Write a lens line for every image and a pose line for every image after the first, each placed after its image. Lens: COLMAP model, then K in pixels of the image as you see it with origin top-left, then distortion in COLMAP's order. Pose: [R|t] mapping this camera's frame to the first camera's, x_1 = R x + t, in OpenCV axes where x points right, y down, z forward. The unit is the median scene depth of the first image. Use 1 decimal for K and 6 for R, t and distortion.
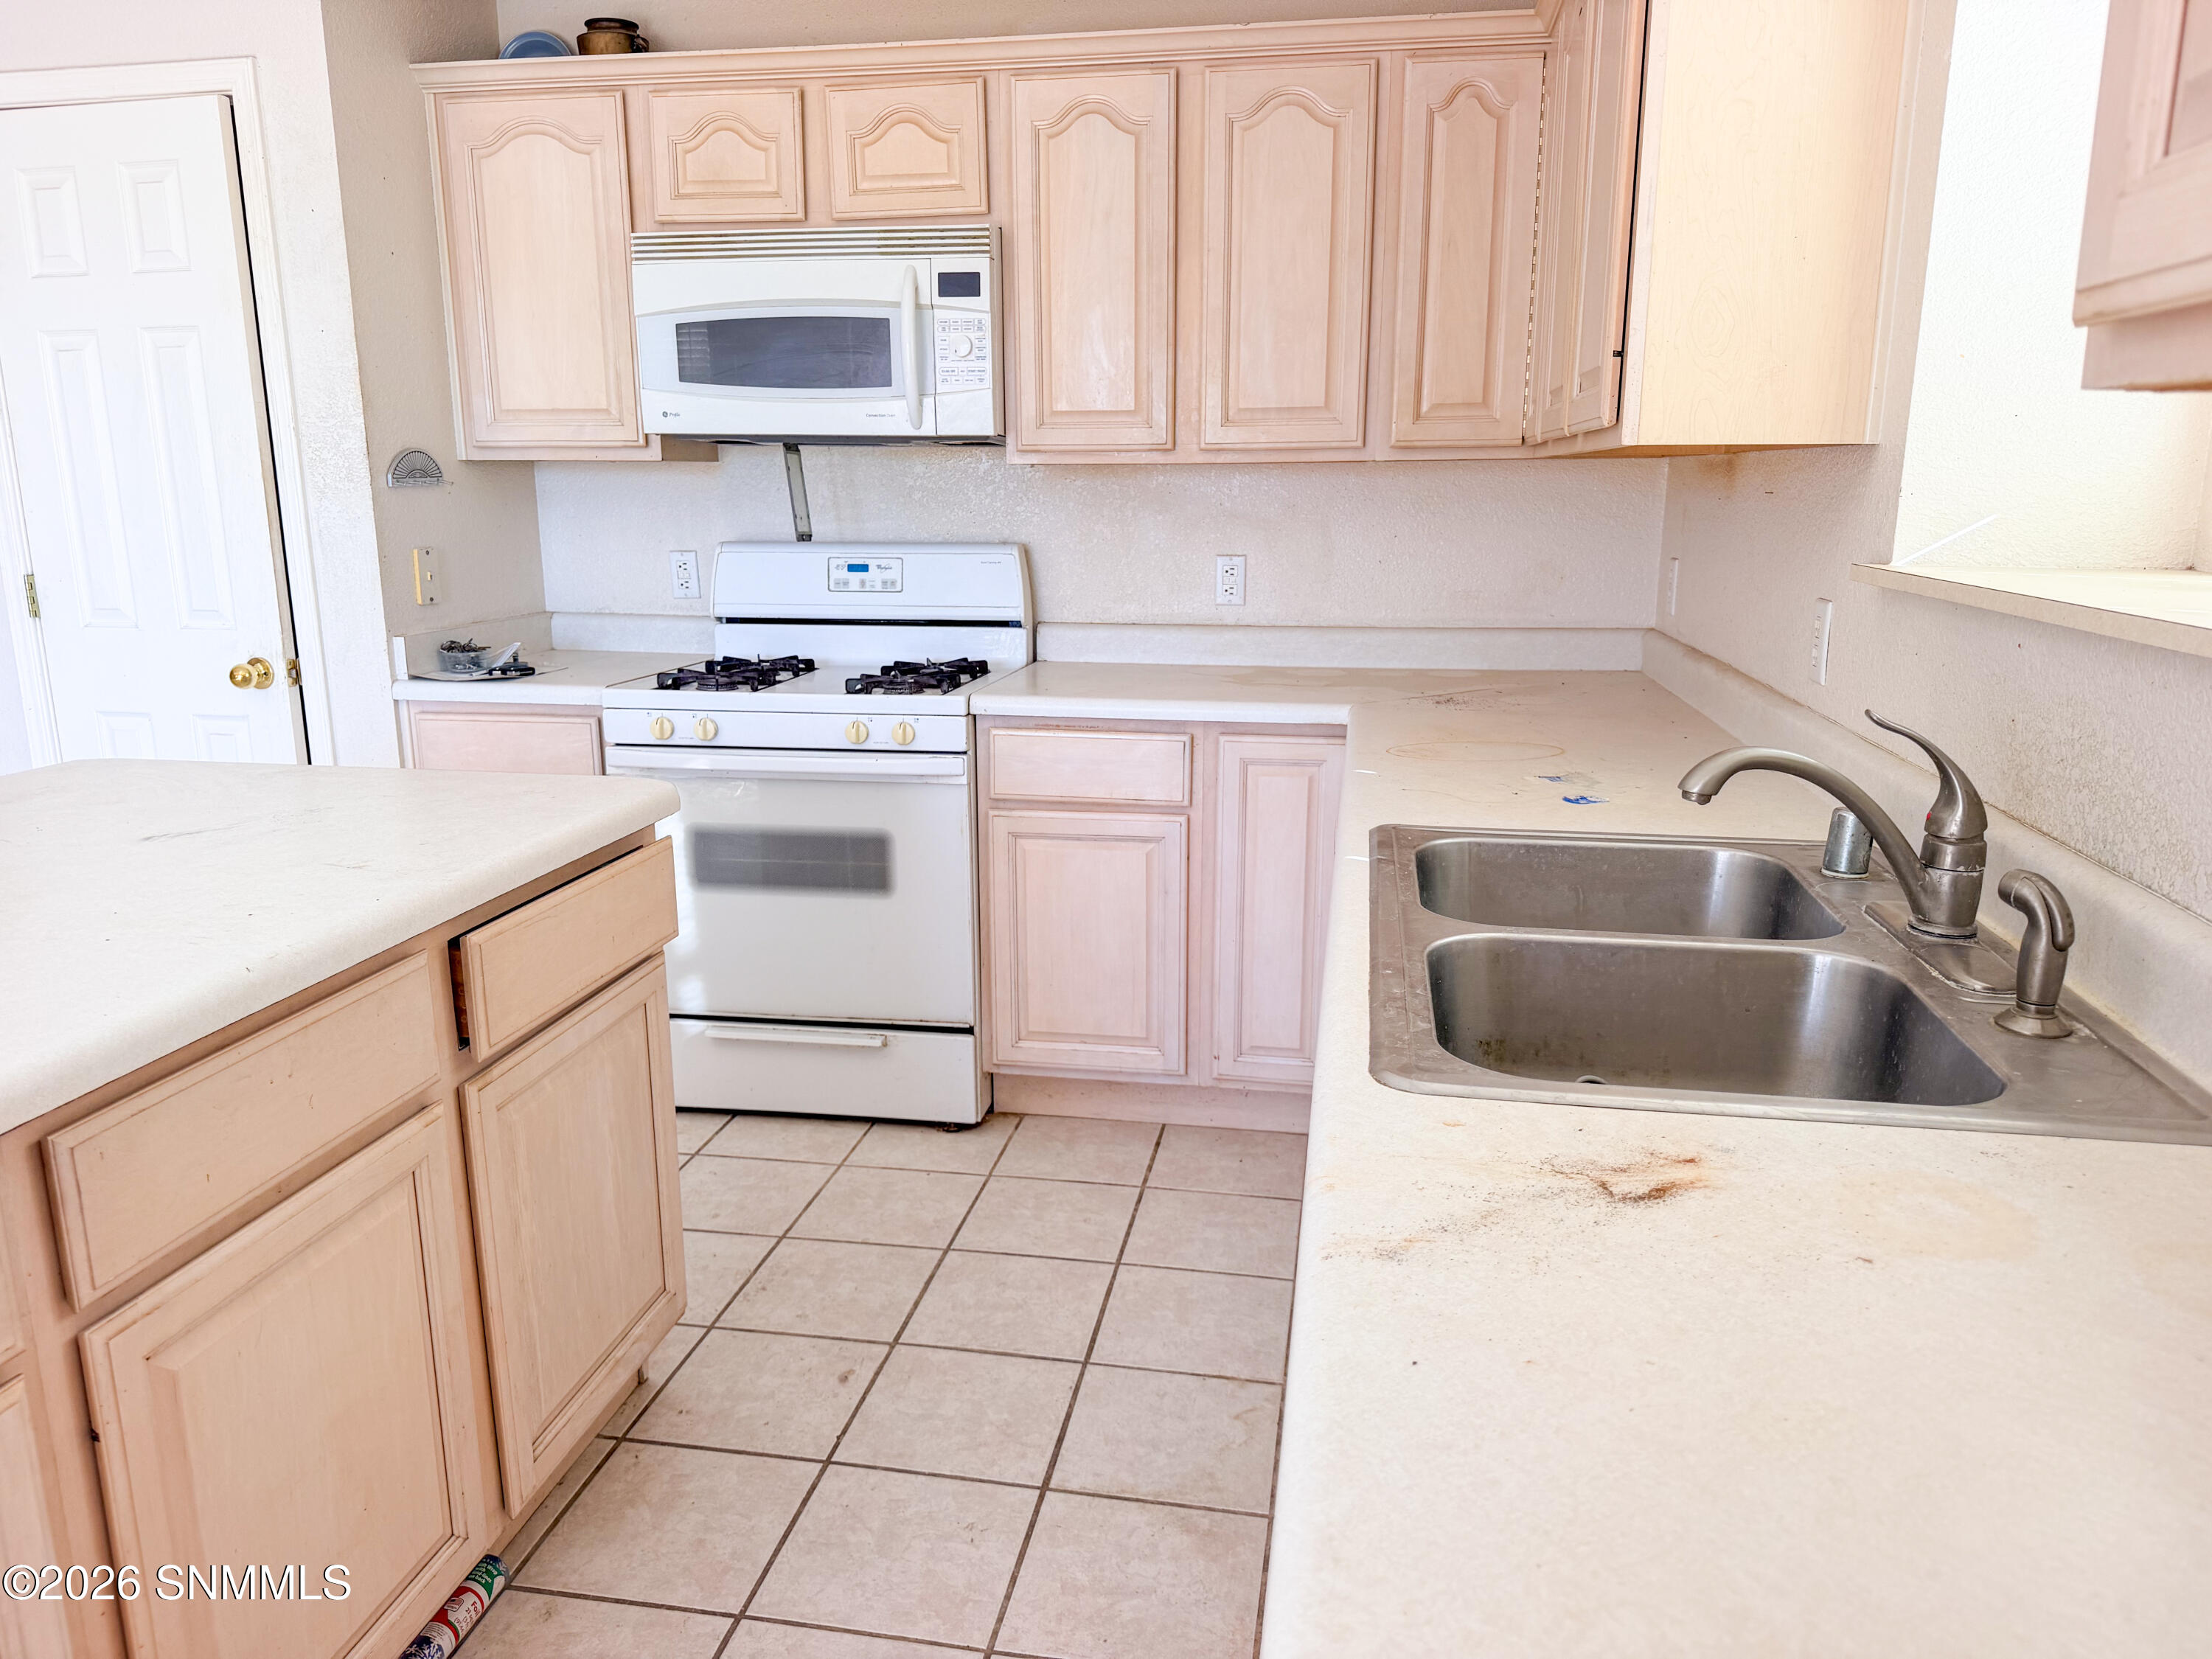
lens RADIAL K [[1534.3, 0, 1103.6], [0, 1534.3, 827.0], [0, 0, 1]] dist [0.119272, -0.199044]
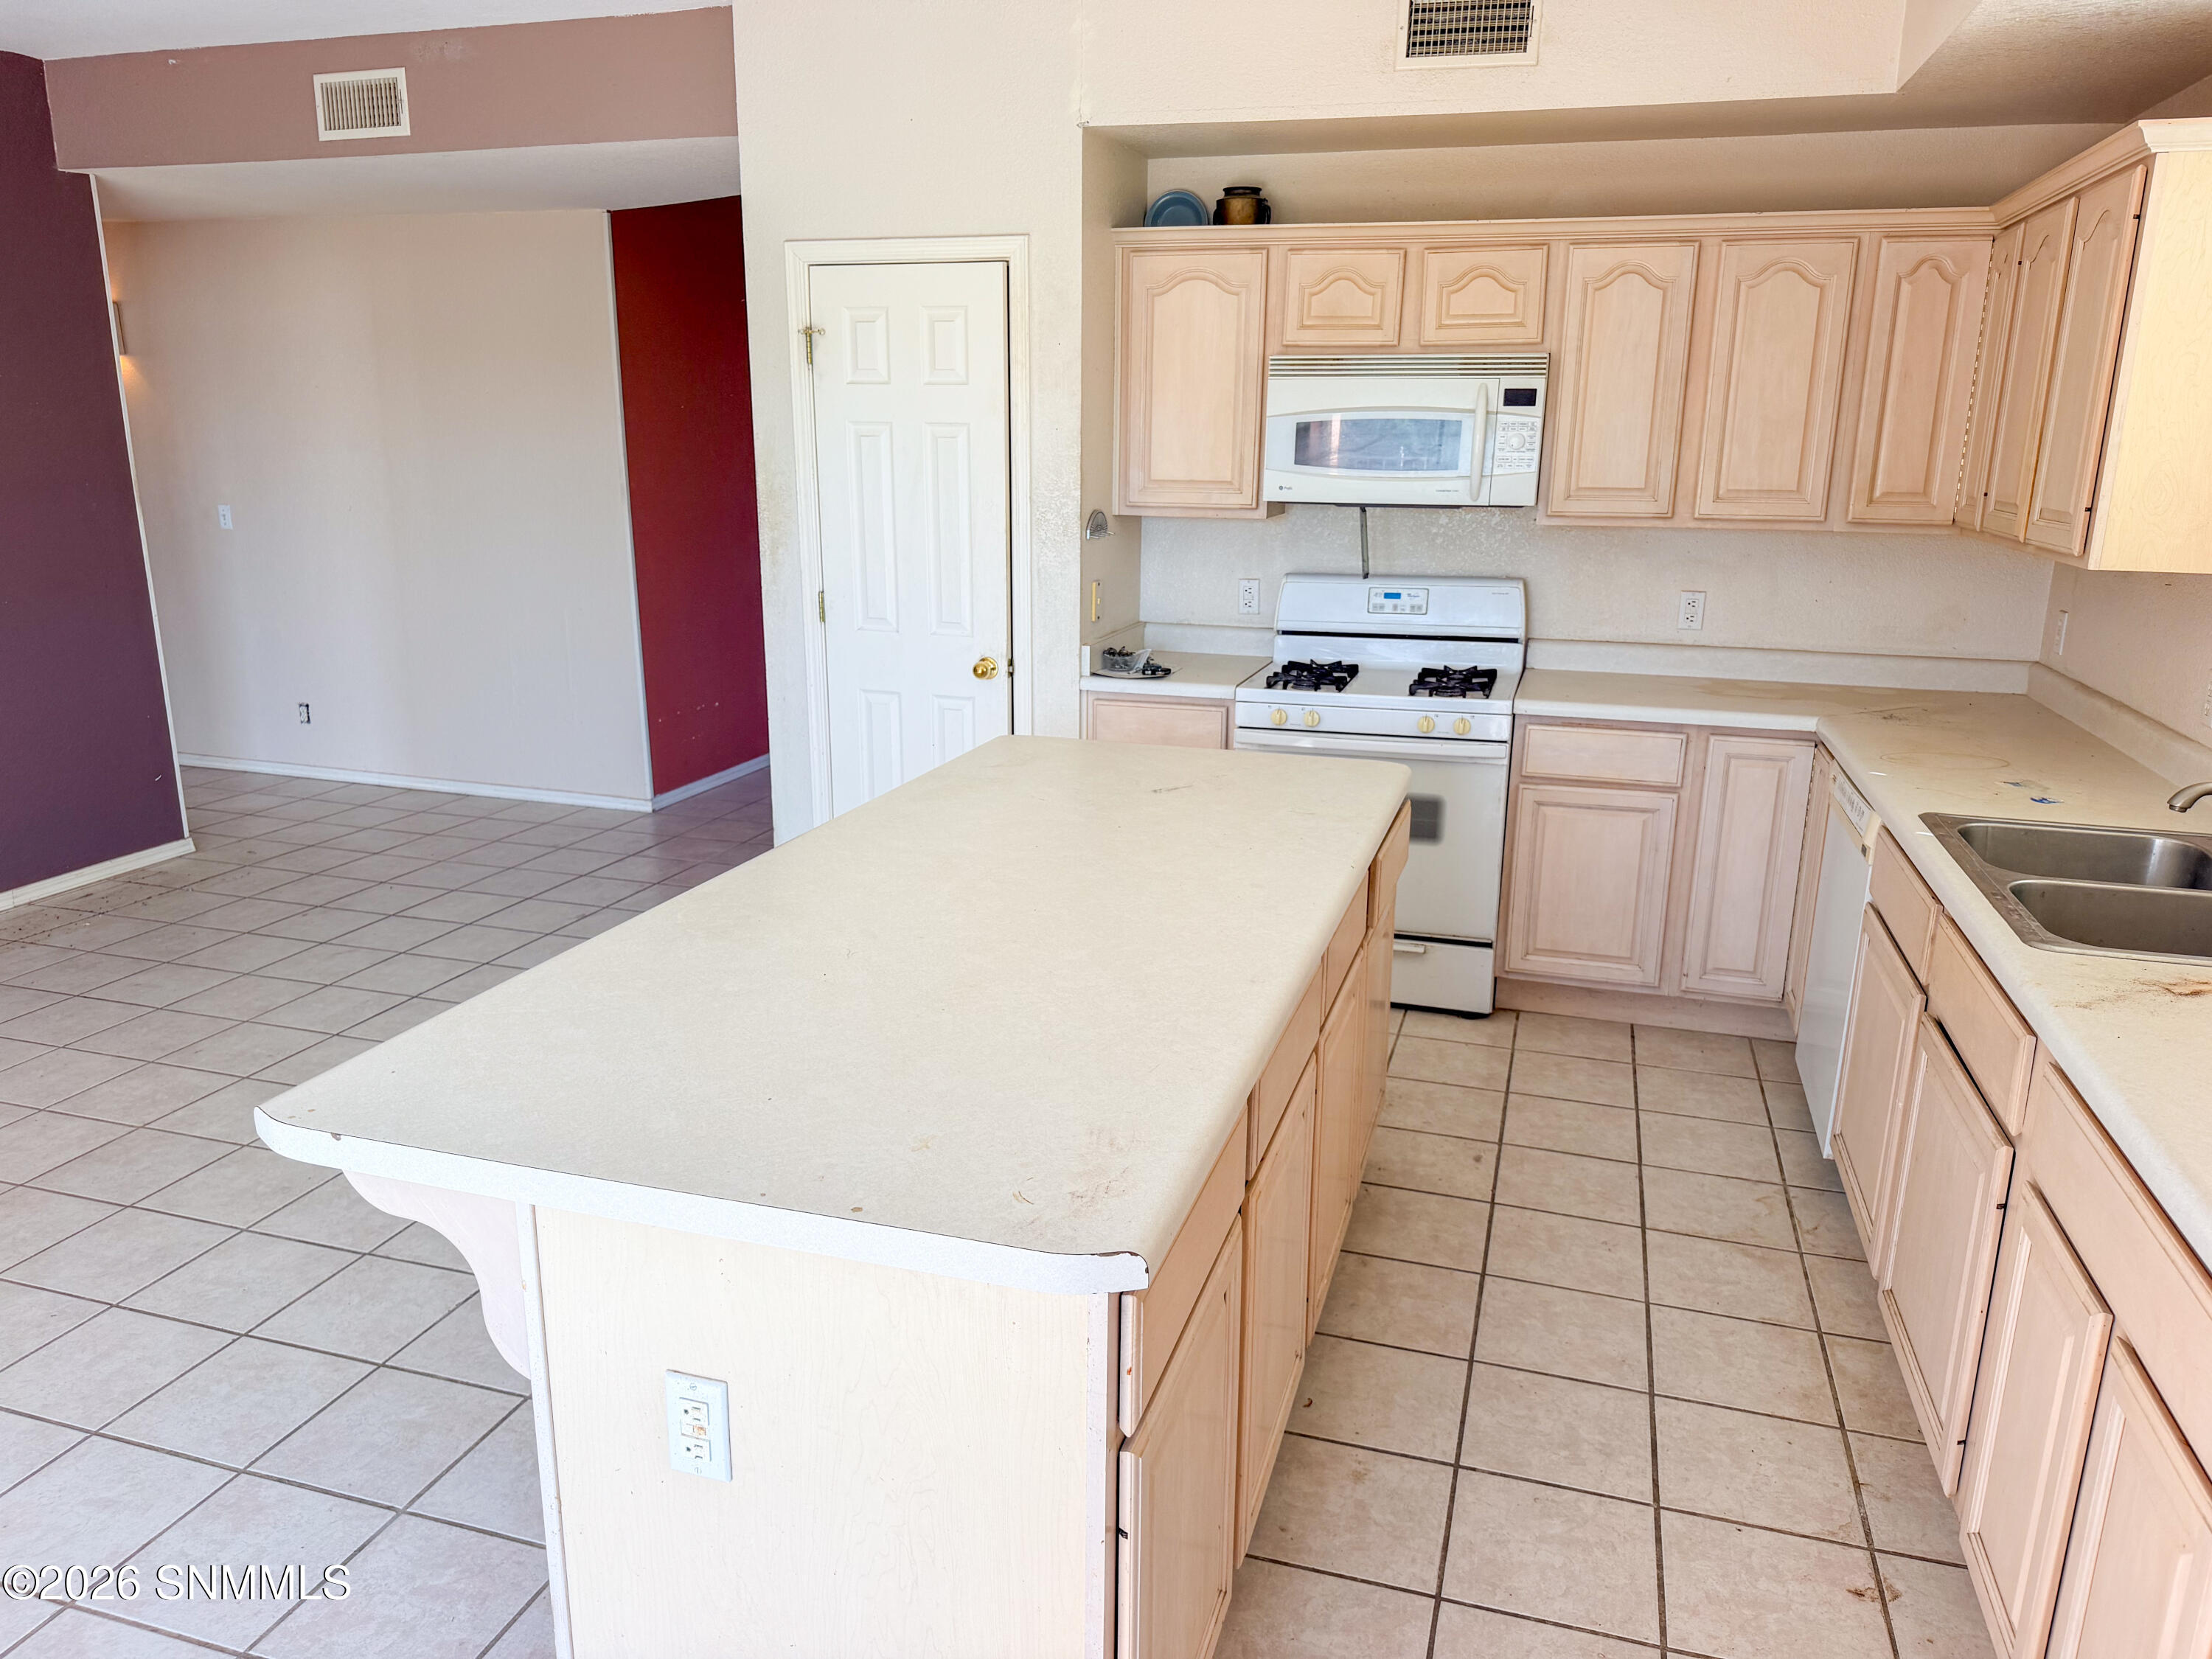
lens RADIAL K [[1521.3, 0, 1100.3], [0, 1521.3, 838.8], [0, 0, 1]] dist [0.078525, -0.146895]
pose [[0.991154, 0.043583, -0.125356, -0.264980], [-0.038823, 0.998438, 0.040168, -0.002924], [0.126911, -0.034946, 0.991298, -0.382103]]
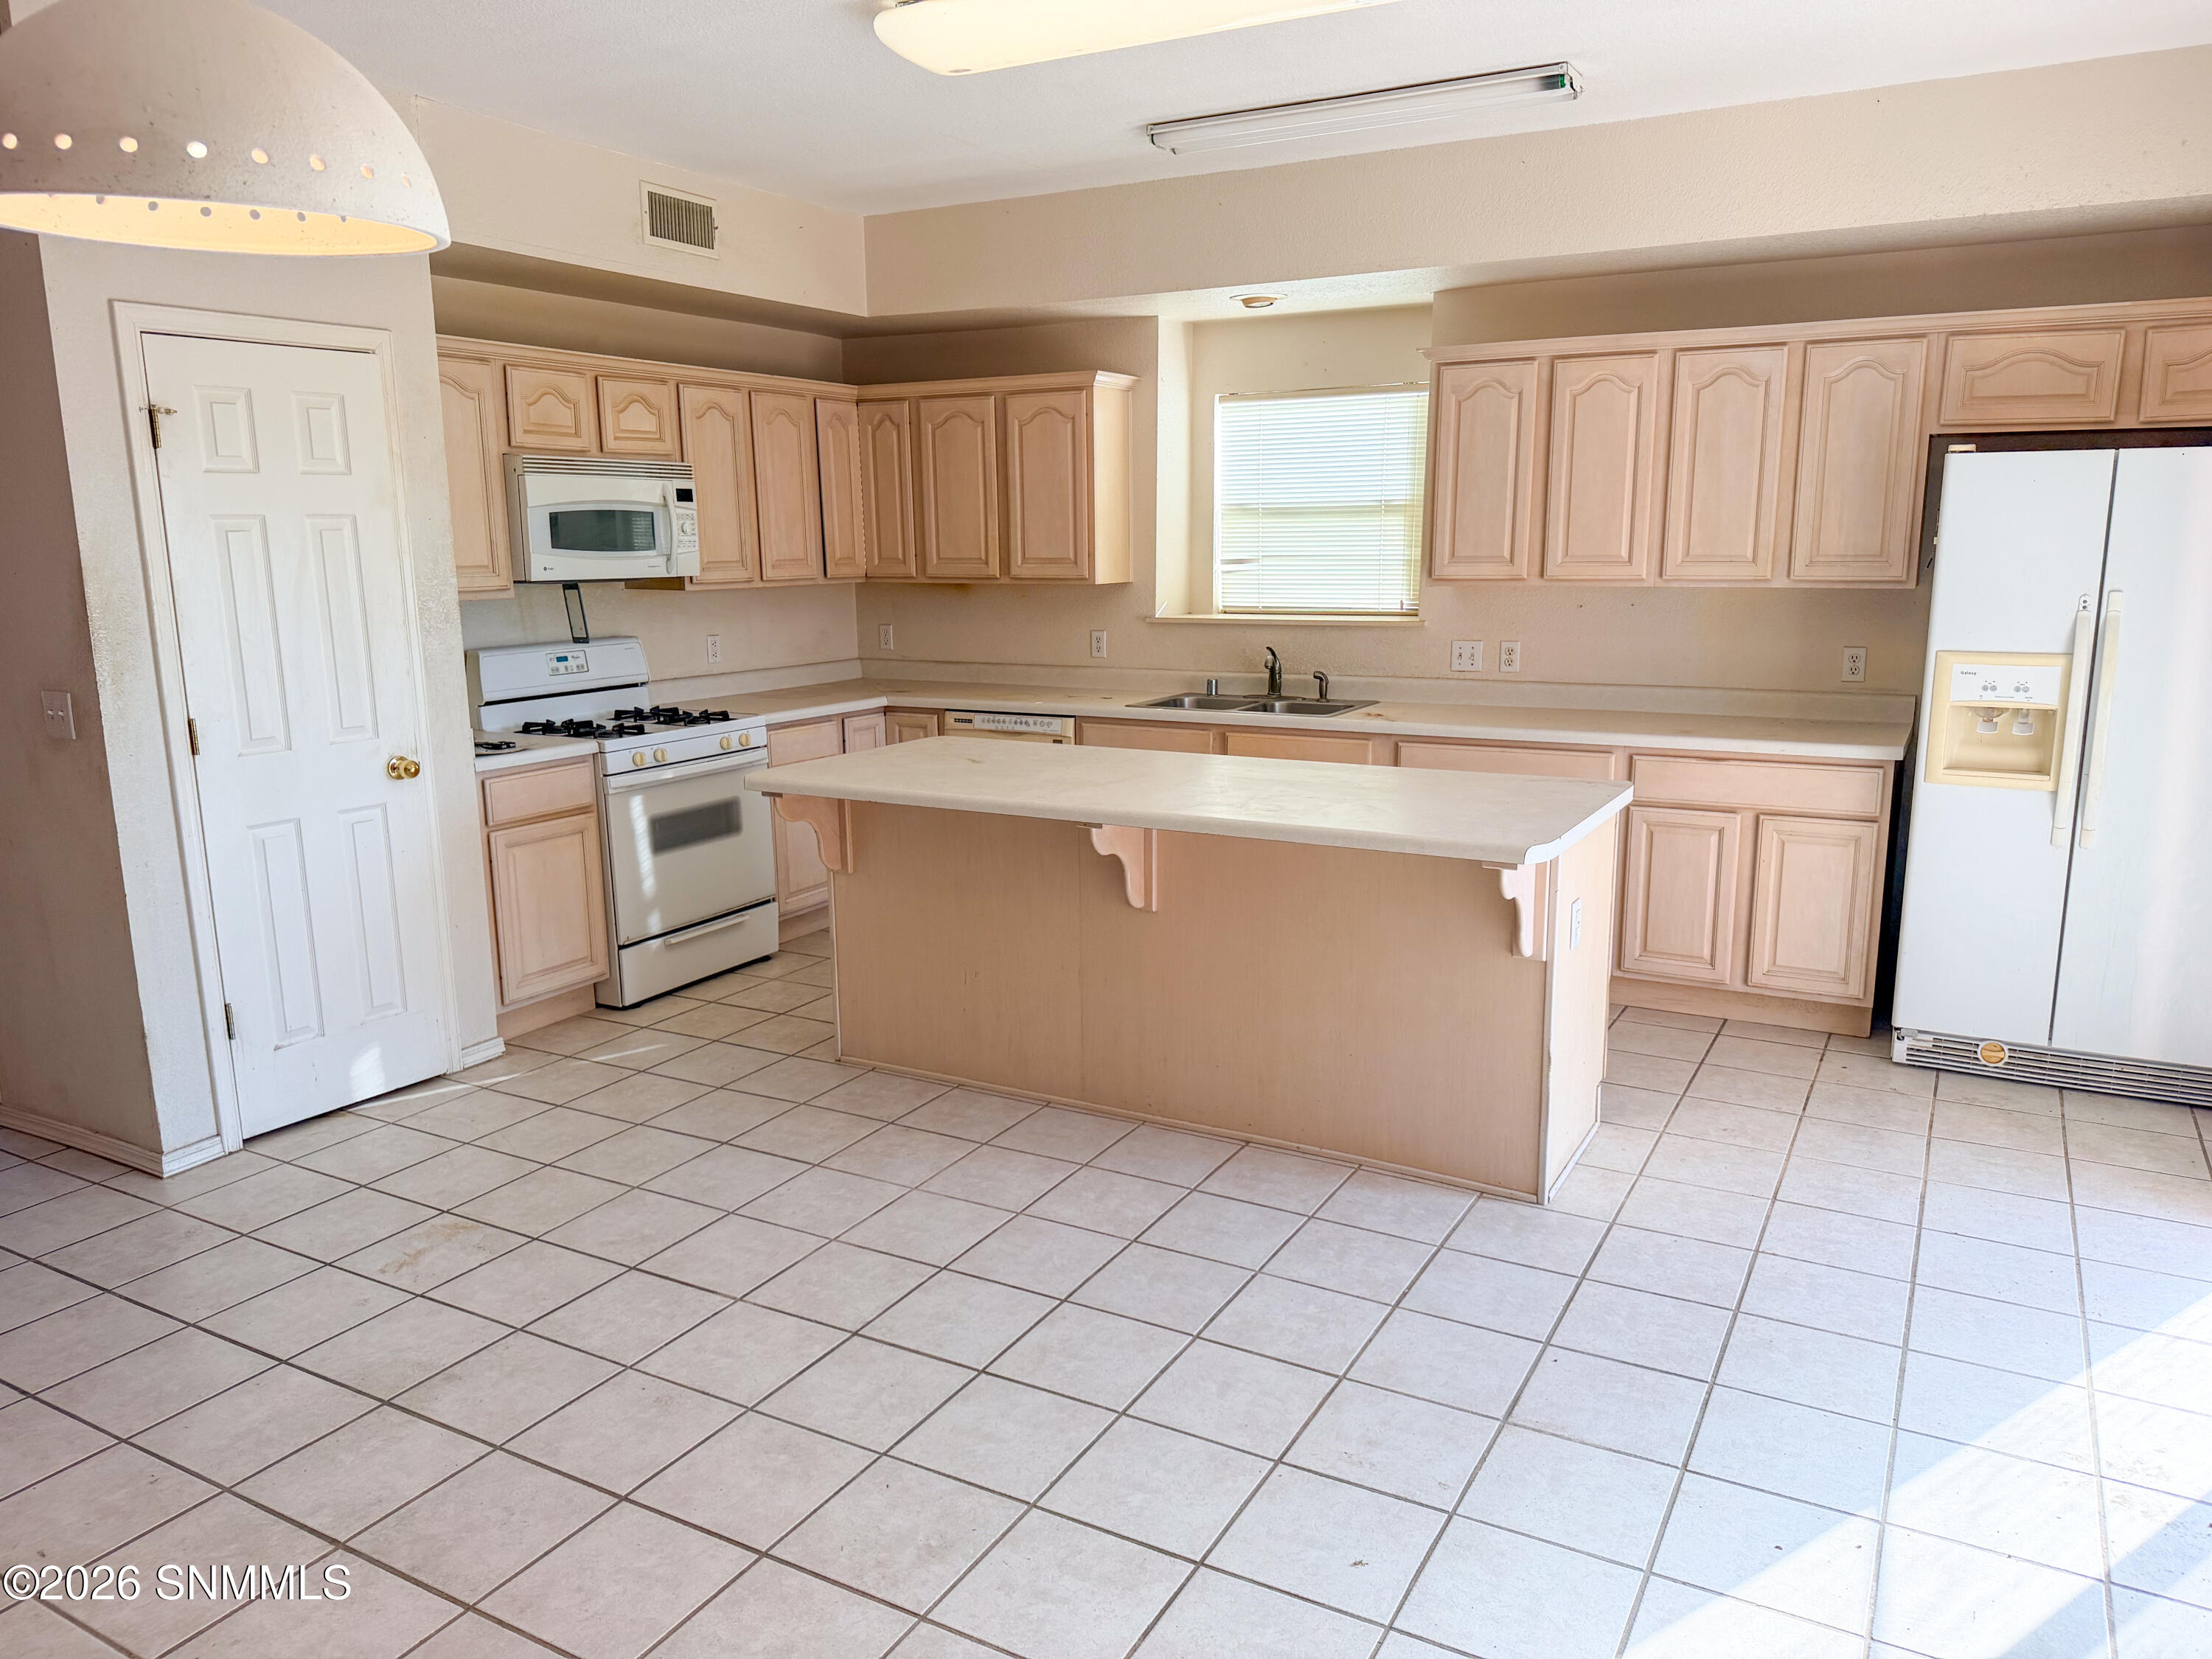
lens RADIAL K [[1534.3, 0, 1103.6], [0, 1534.3, 827.0], [0, 0, 1]] dist [0.119272, -0.199044]
pose [[0.341182, -0.182852, 0.922041, -1.625656], [0.212558, 0.970498, 0.113809, -0.075456], [-0.915649, 0.157158, 0.369983, -0.048611]]
